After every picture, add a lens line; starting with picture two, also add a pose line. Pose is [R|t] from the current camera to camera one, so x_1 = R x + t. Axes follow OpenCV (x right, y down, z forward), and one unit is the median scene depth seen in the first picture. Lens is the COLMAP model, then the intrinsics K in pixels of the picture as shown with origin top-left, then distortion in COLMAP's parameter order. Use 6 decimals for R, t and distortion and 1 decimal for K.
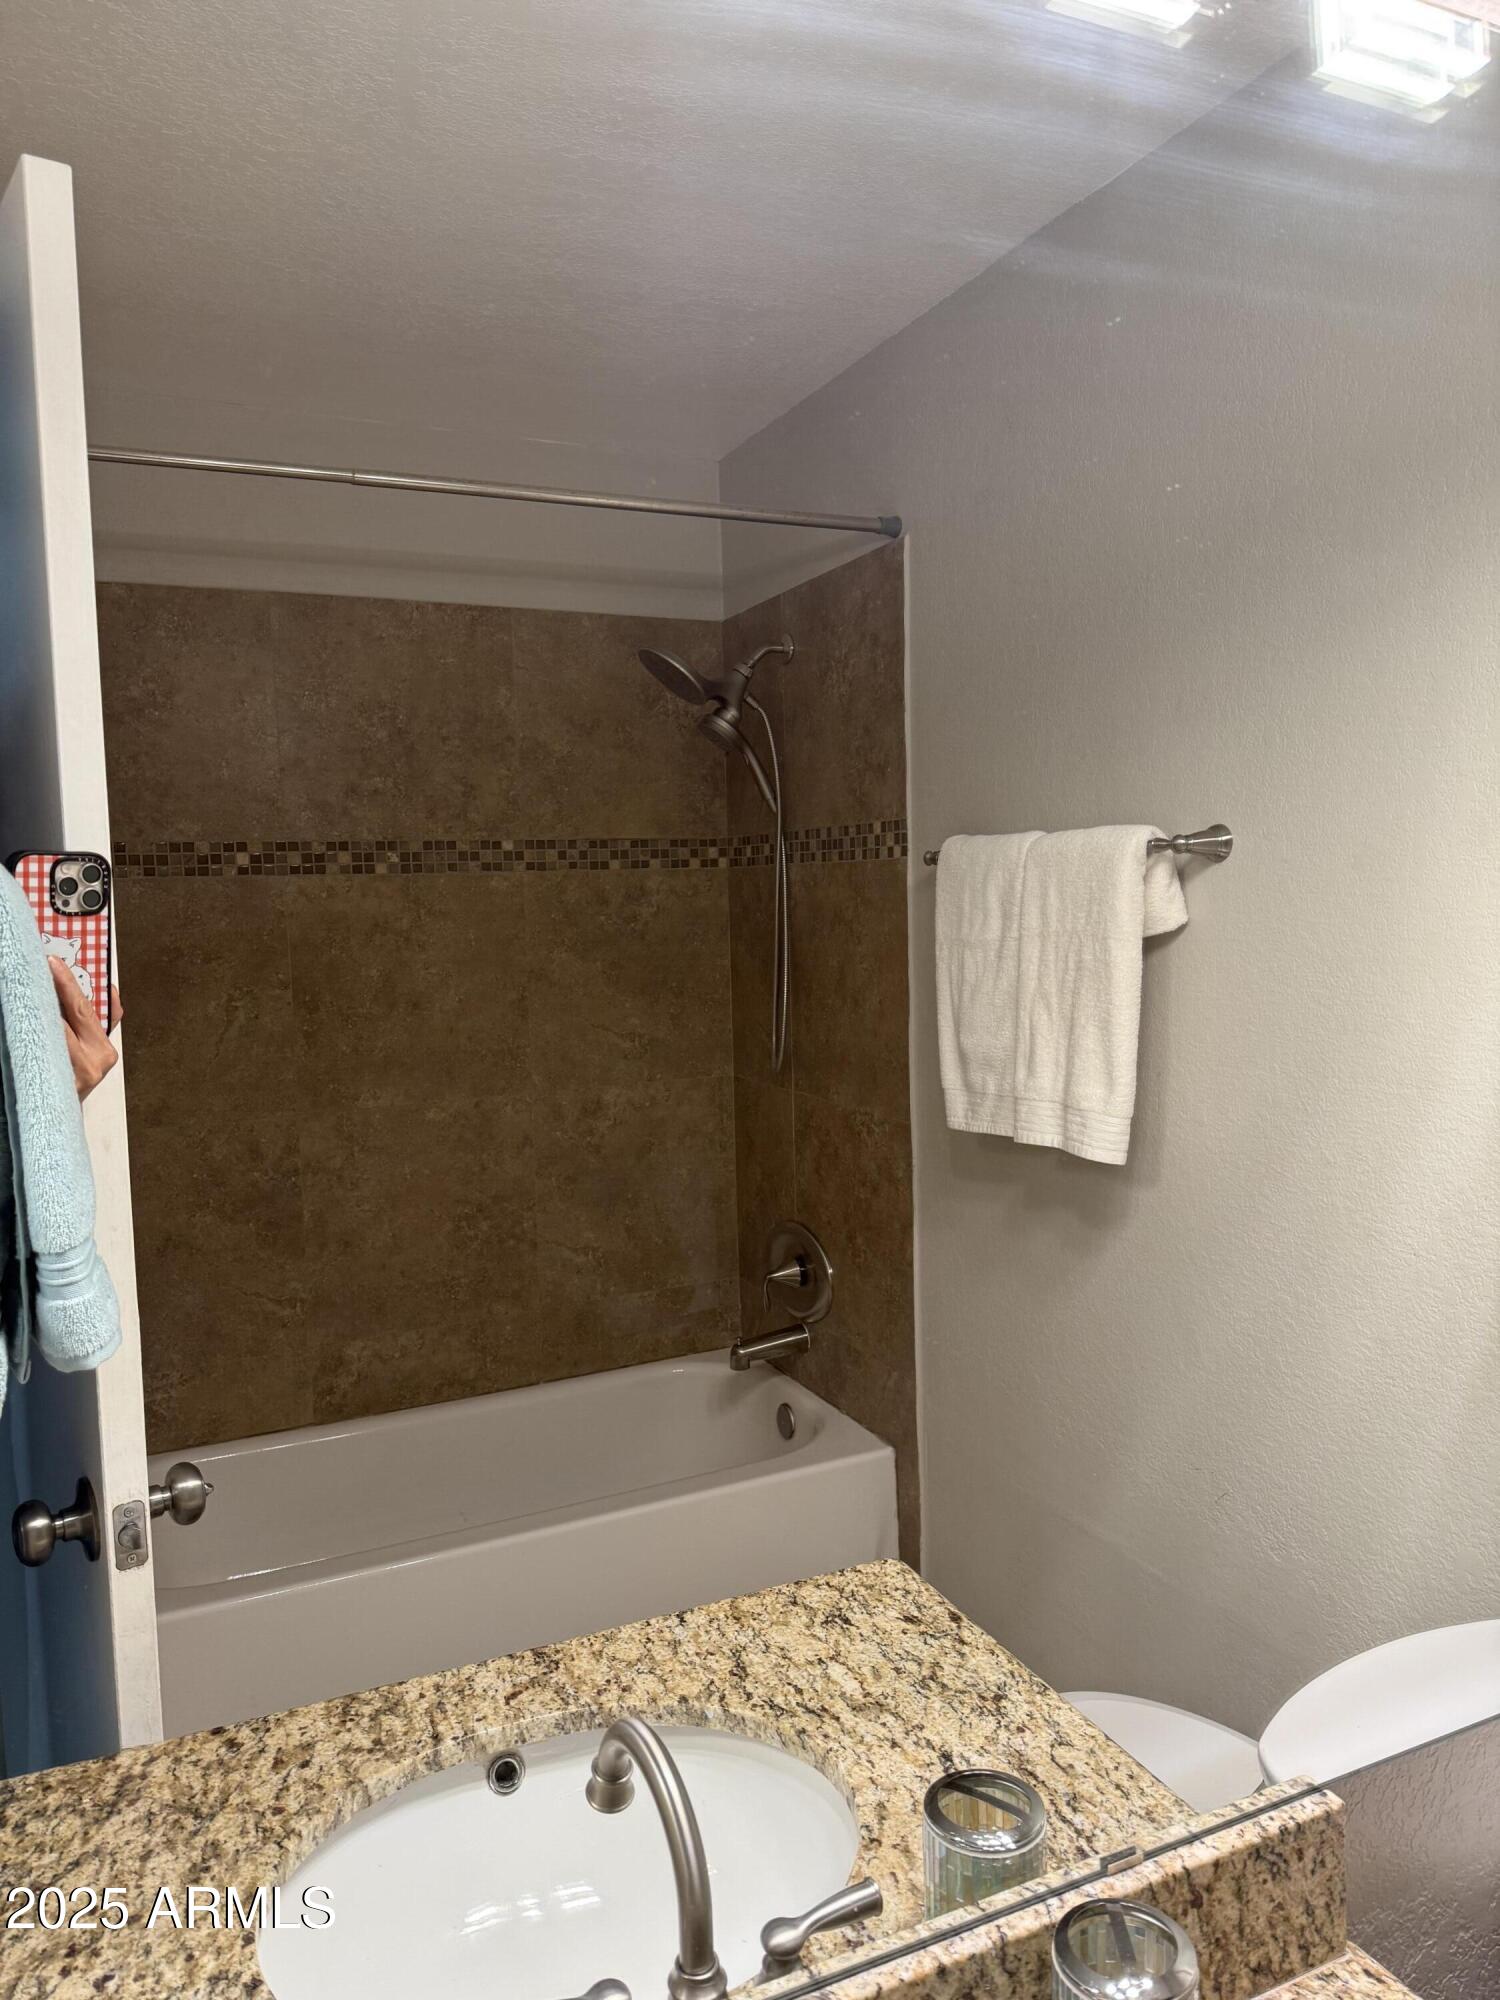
lens RADIAL K [[1386.2, 0, 745.7], [0, 1386.2, 1004.9], [0, 0, 1]] dist [0.010958, -0.038190]
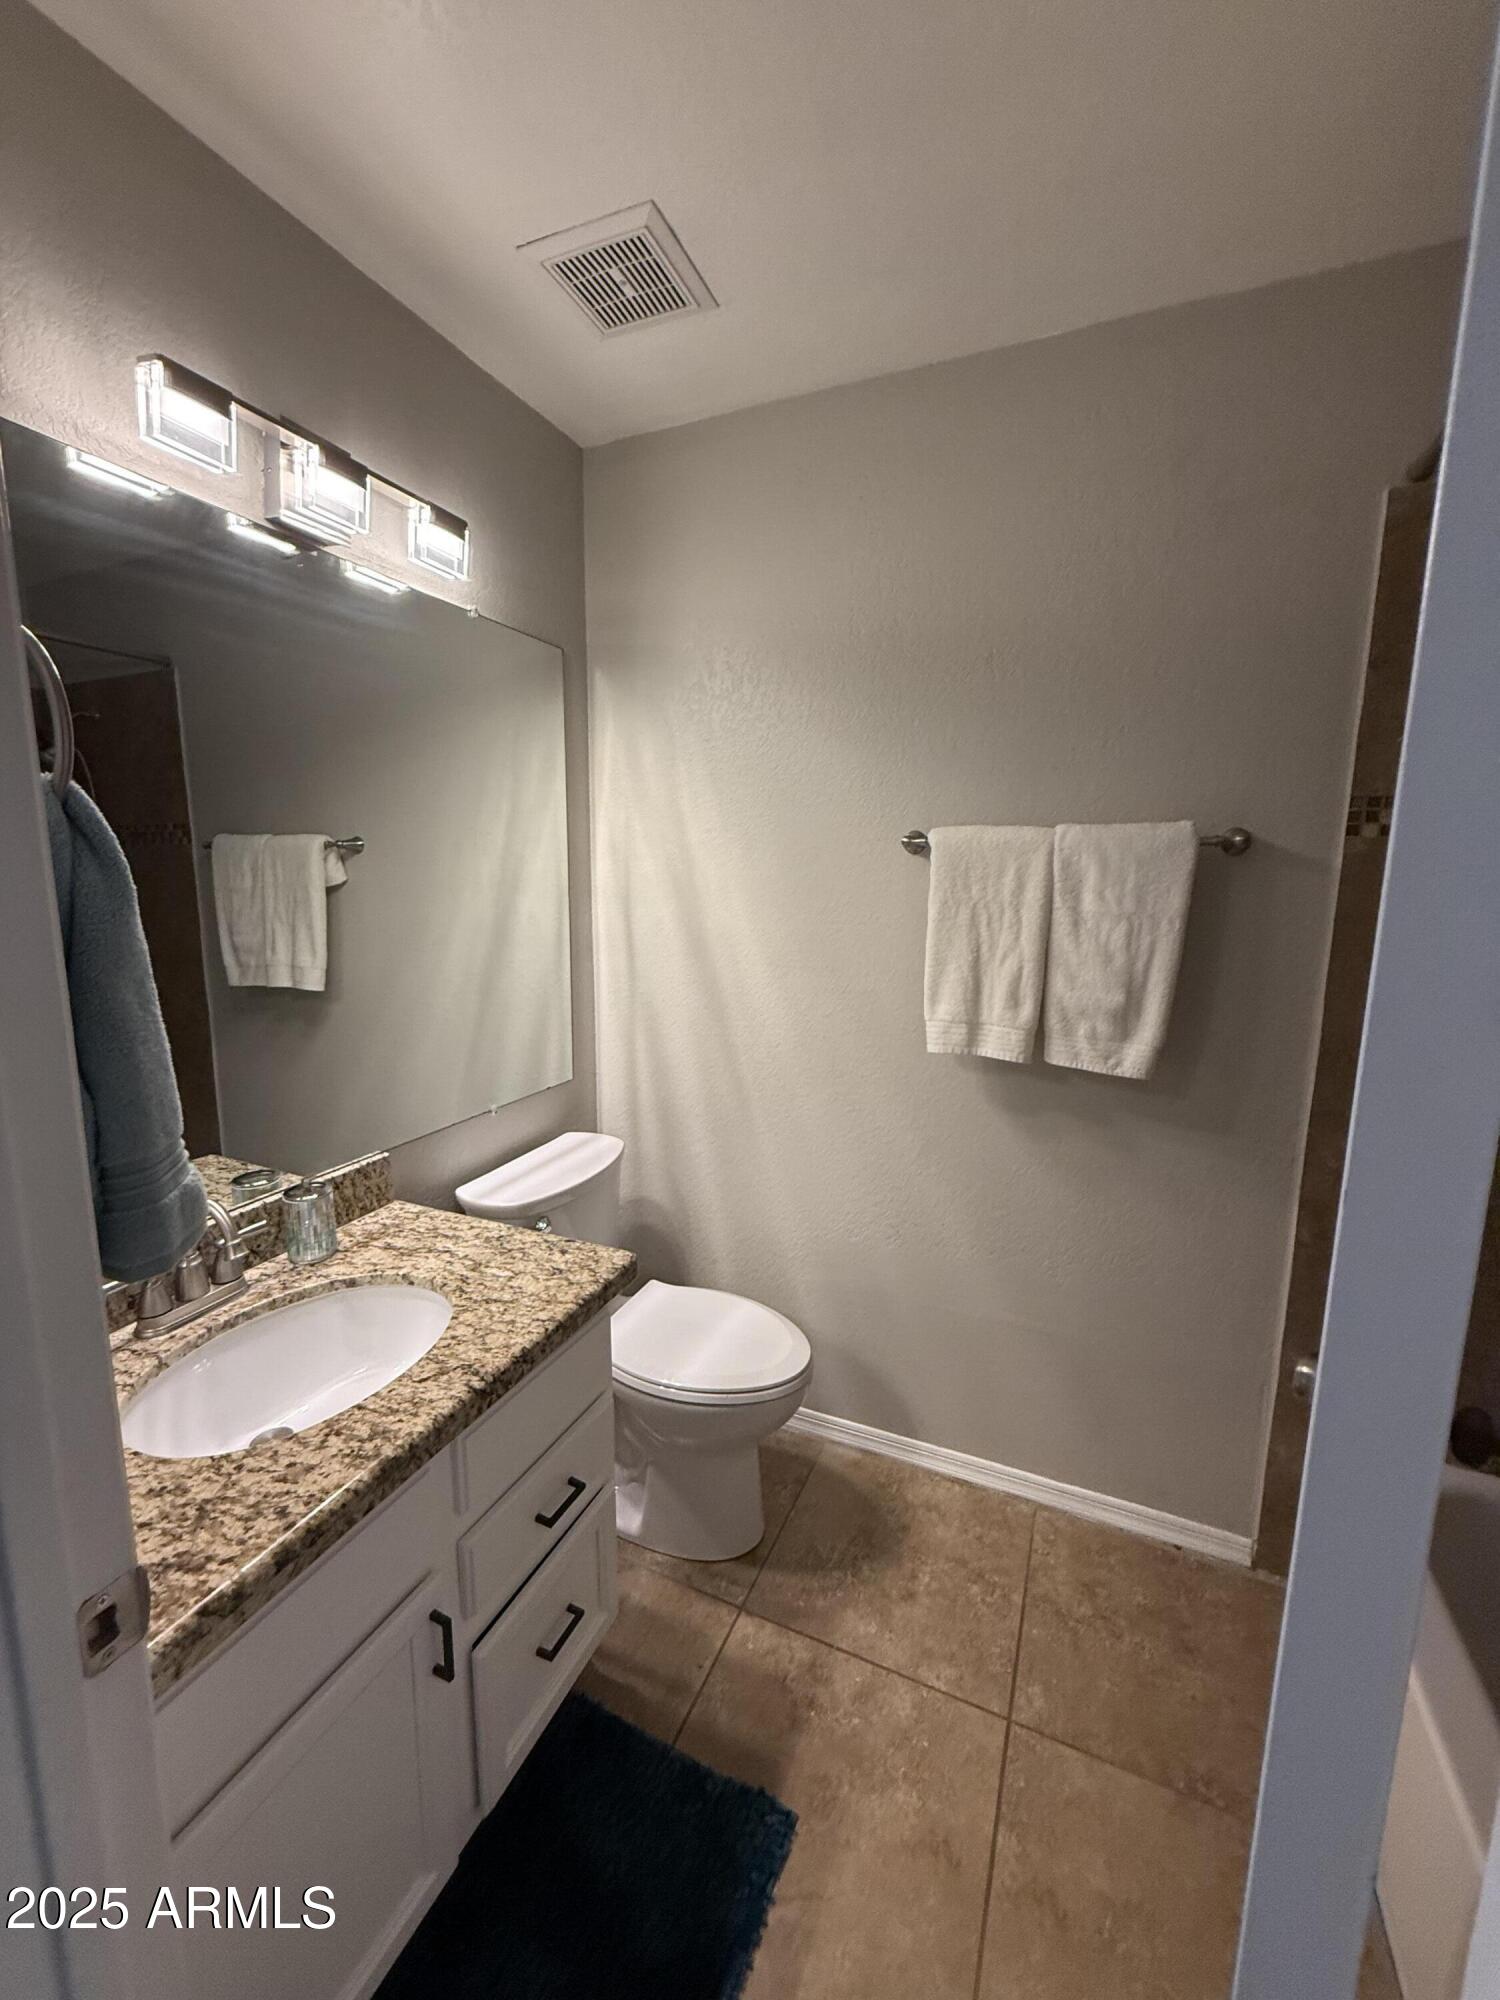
lens RADIAL K [[794.5, 0, 758.7], [0, 794.5, 1012.2], [0, 0, 1]] dist [0.004232, -0.000781]
pose [[0.745730, -0.074411, 0.662080, -0.047520], [0.021628, 0.995923, 0.087571, 0.048784], [-0.665898, -0.050985, 0.744299, -0.371584]]
